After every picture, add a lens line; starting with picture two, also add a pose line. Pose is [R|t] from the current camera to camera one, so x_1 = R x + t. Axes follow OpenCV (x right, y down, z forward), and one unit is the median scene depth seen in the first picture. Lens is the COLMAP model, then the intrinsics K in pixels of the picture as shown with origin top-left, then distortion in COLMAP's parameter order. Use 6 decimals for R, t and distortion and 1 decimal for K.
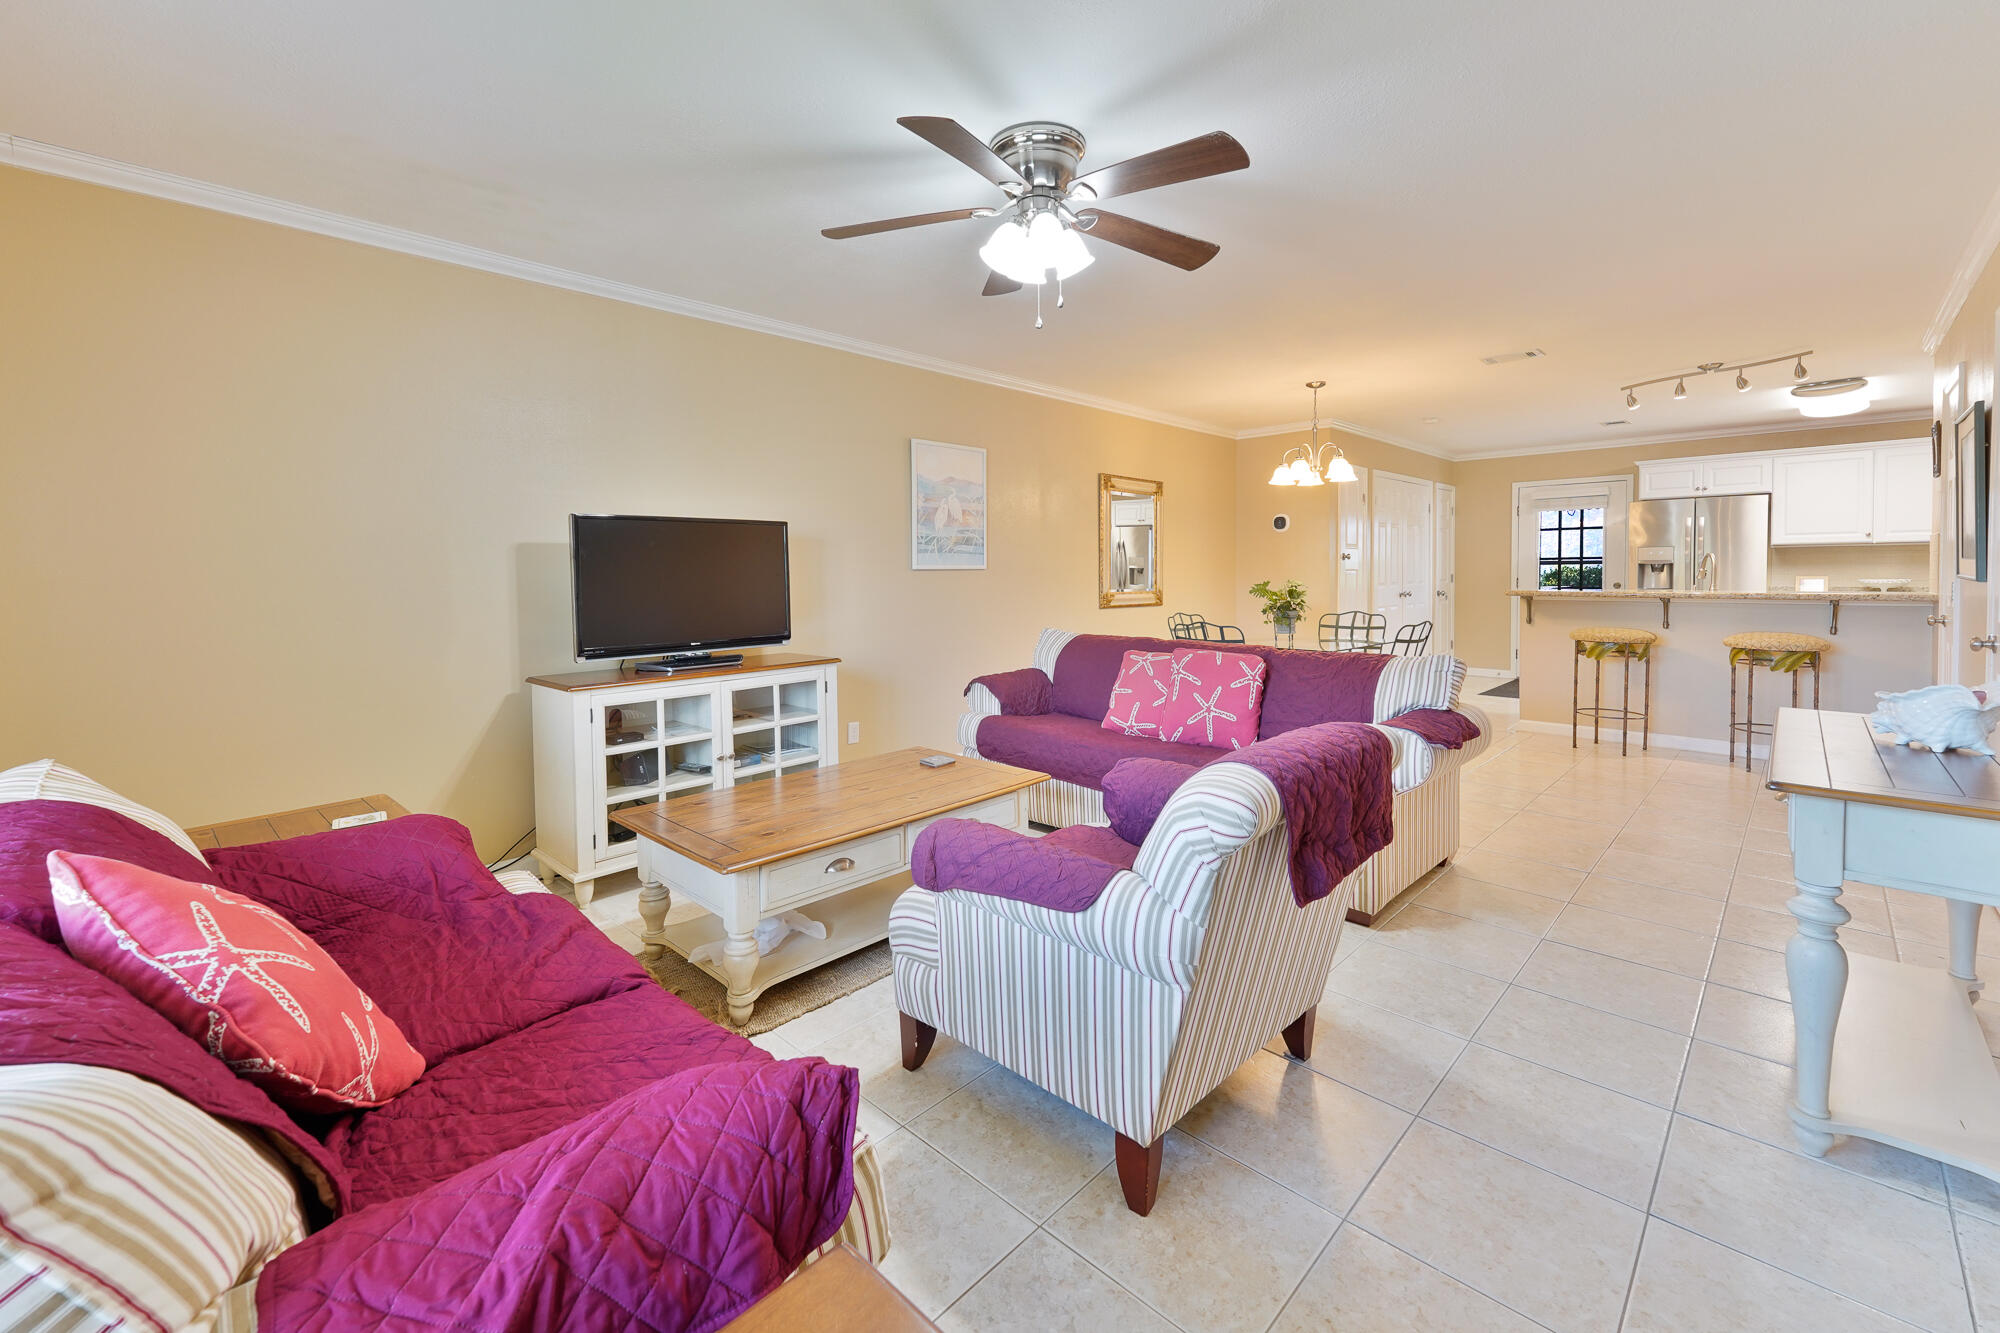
lens RADIAL K [[847.2, 0, 1006.3], [0, 847.2, 607.2], [0, 0, 1]] dist [0.032376, -0.007054]
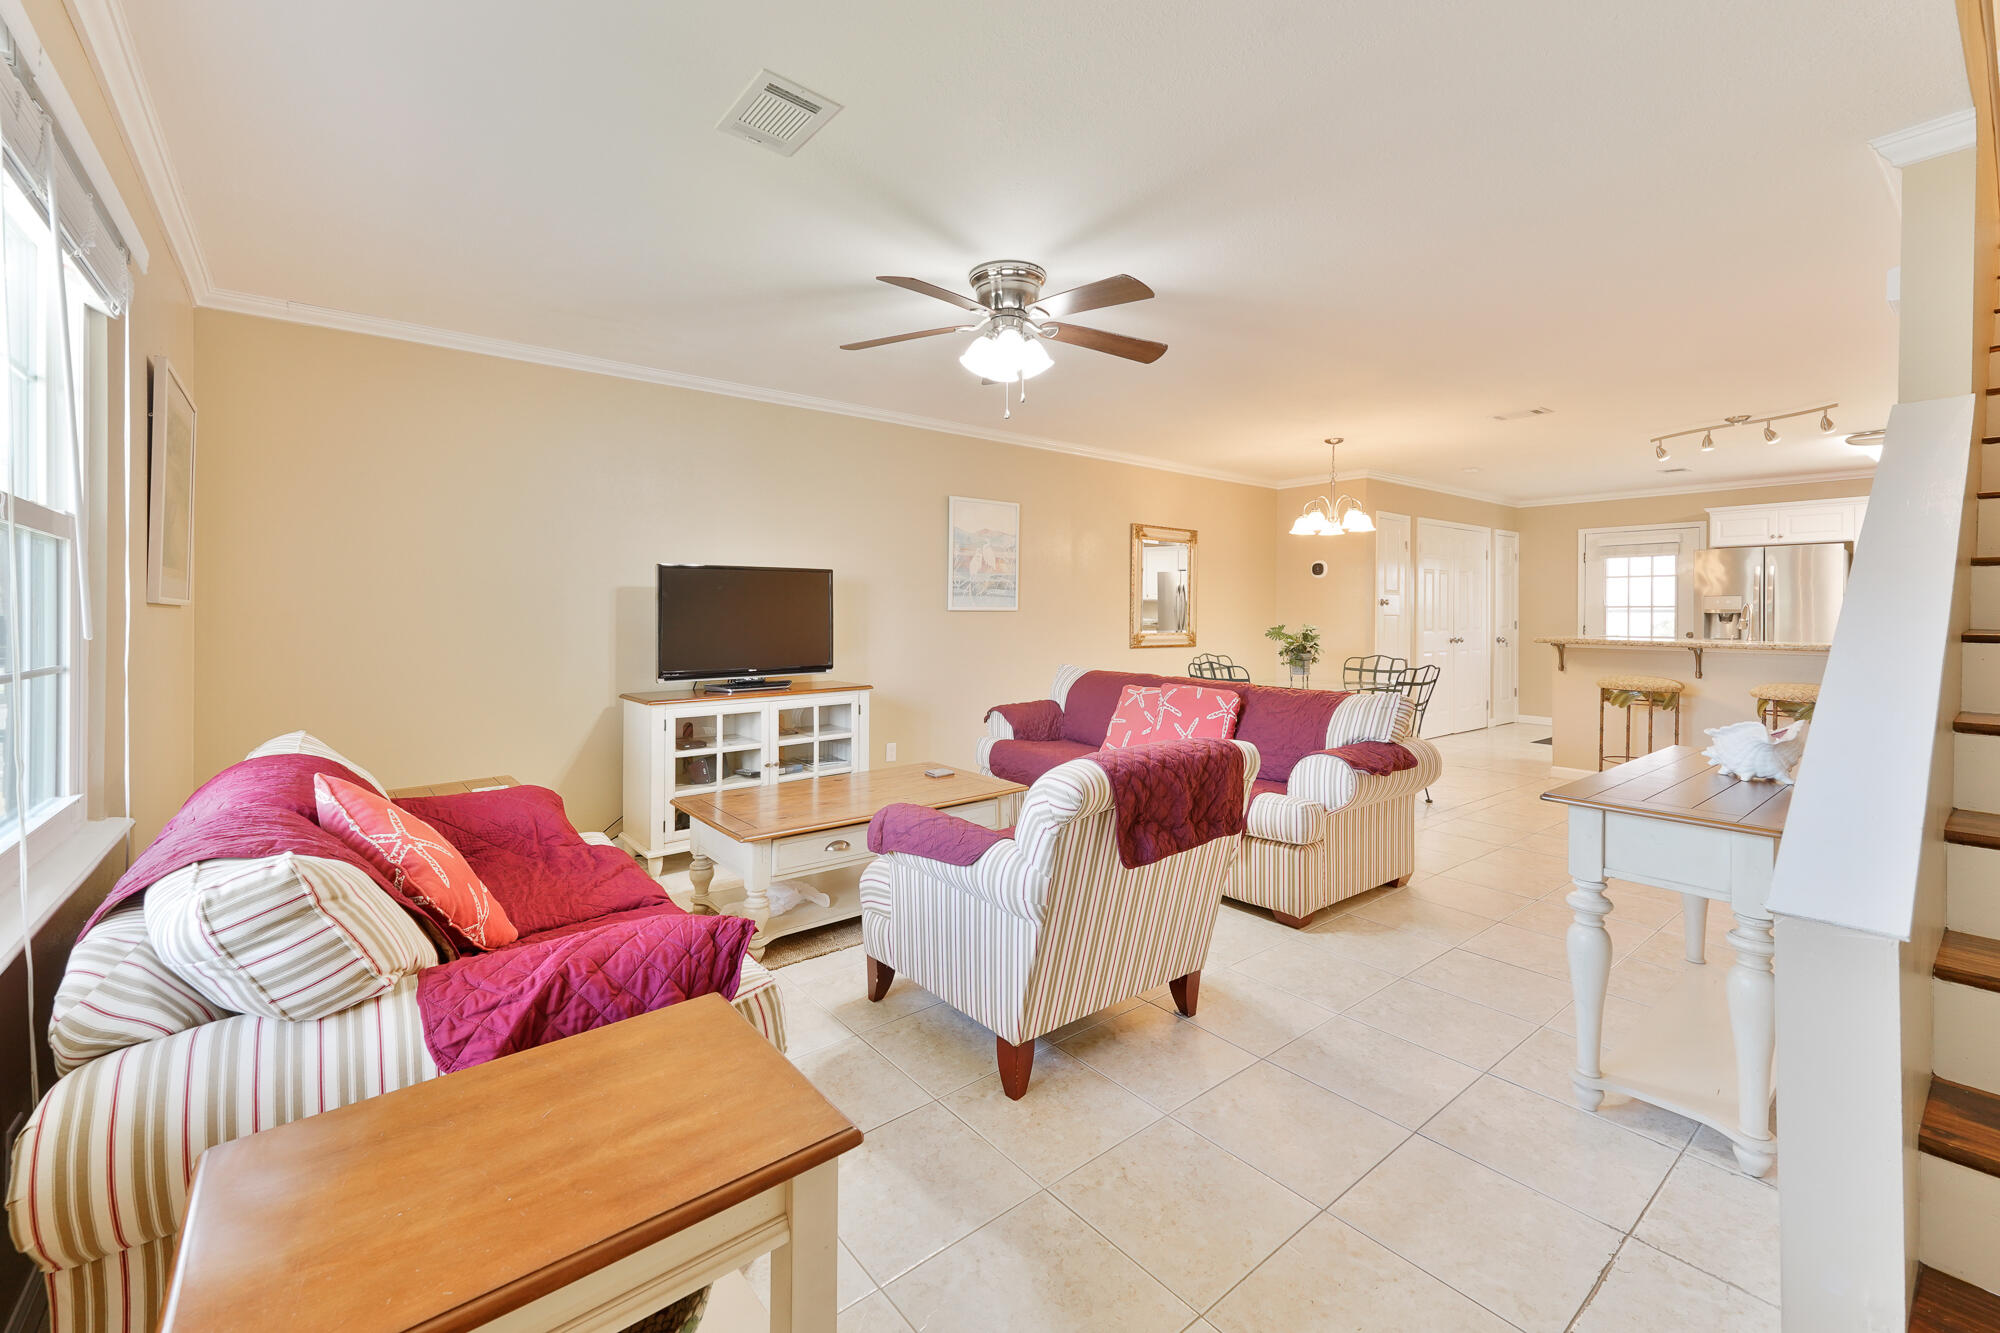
lens RADIAL K [[843.3, 0, 994.4], [0, 843.3, 613.7], [0, 0, 1]] dist [0.028810, -0.000110]
pose [[0.991670, 0.011564, -0.128287, 0.122287], [-0.016645, 0.999116, -0.038604, 0.003098], [0.127727, 0.040418, 0.990985, -0.143627]]
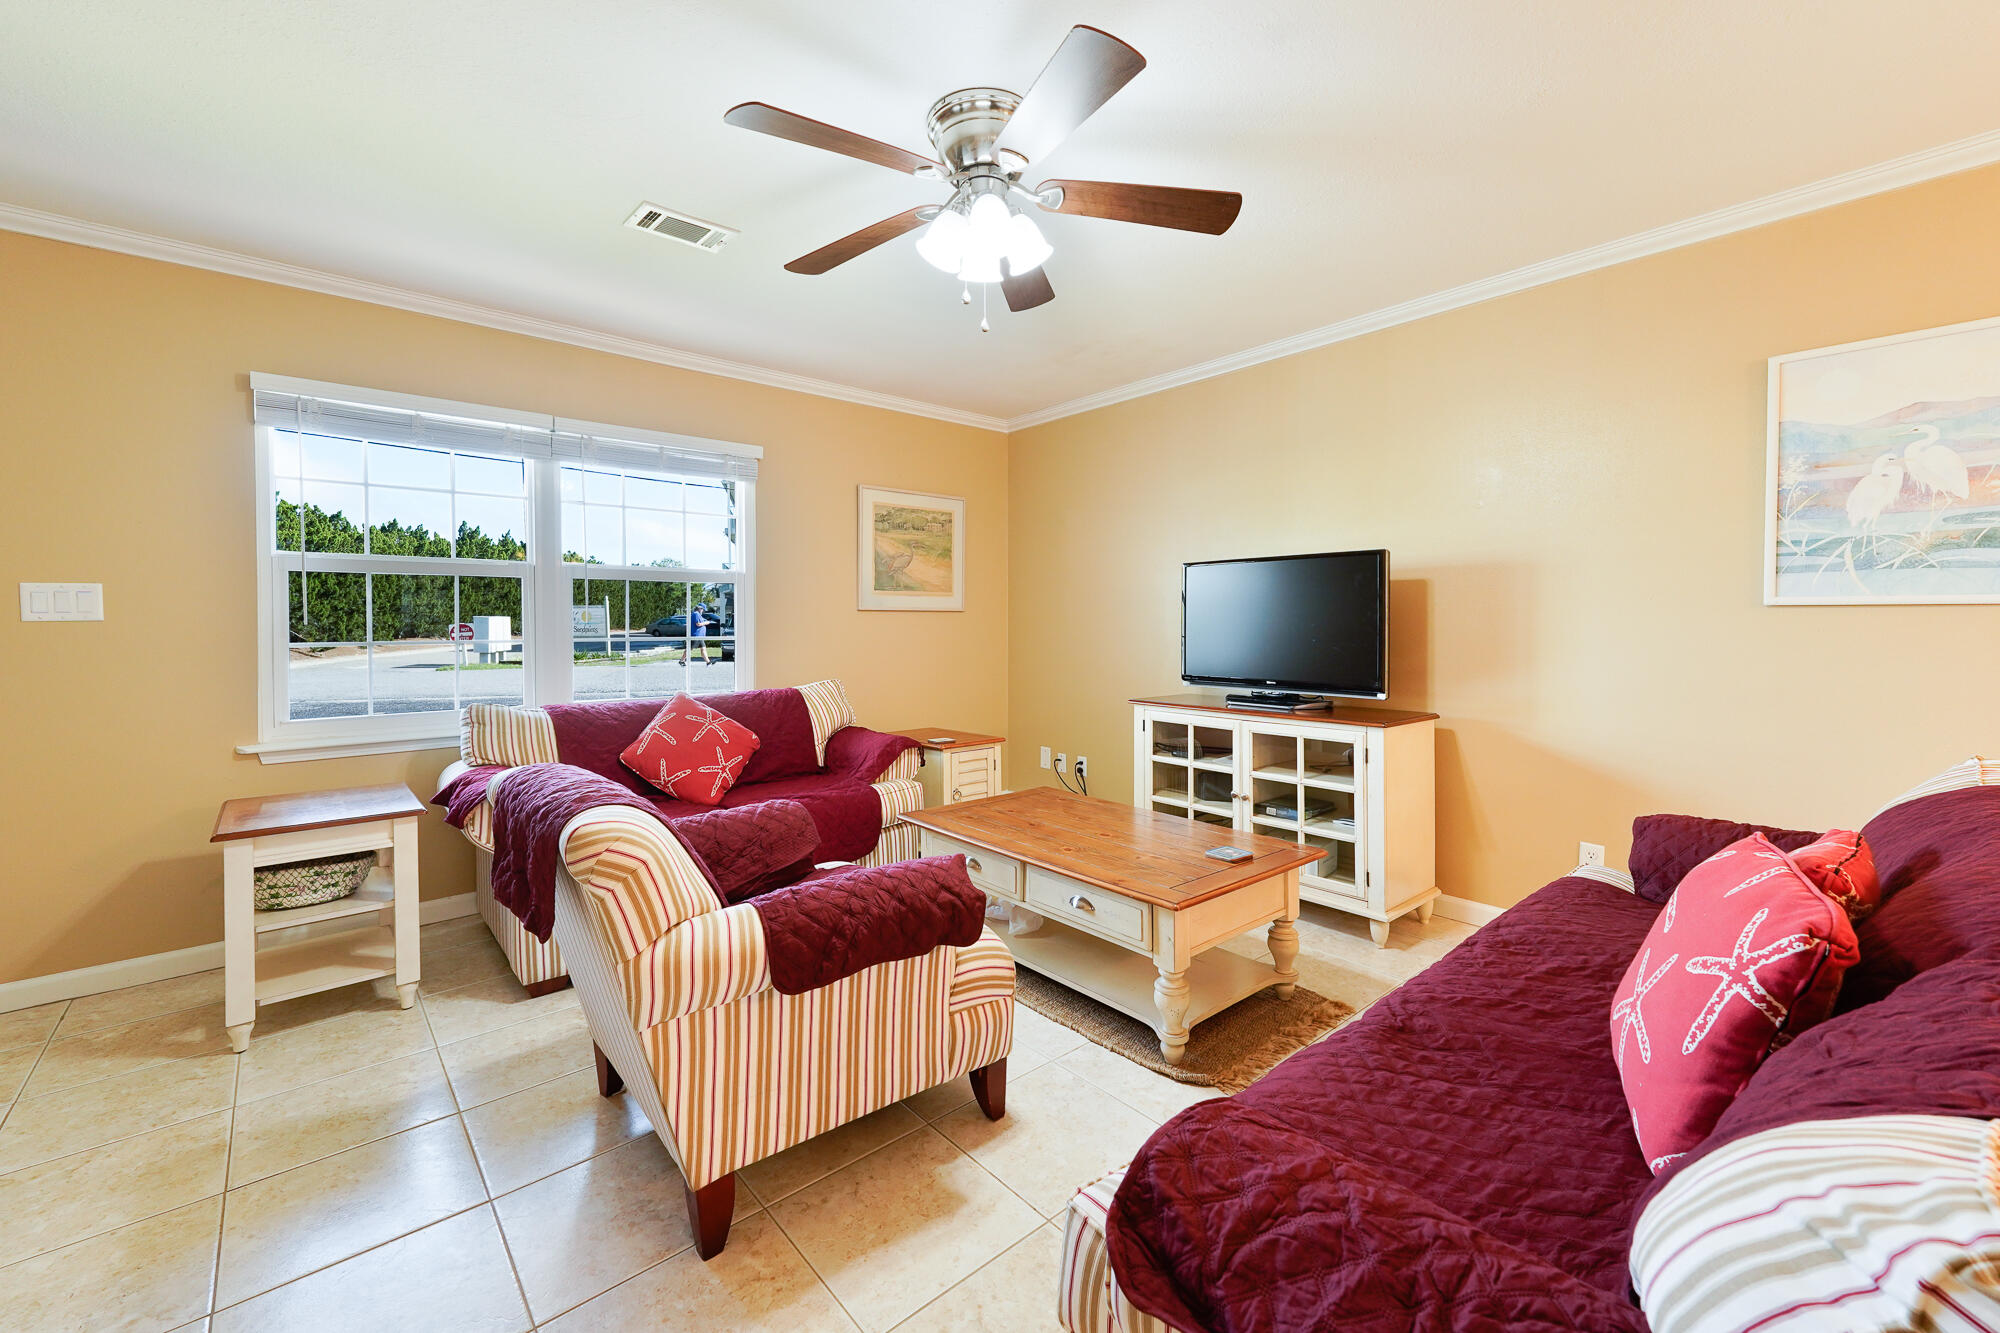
lens RADIAL K [[843.3, 0, 994.4], [0, 843.3, 613.7], [0, 0, 1]] dist [0.028810, -0.000110]
pose [[-0.122788, 0.009889, -0.992384, 0.616677], [-0.037528, 0.999189, 0.014600, -0.036885], [0.991723, 0.039035, -0.122317, 0.752221]]
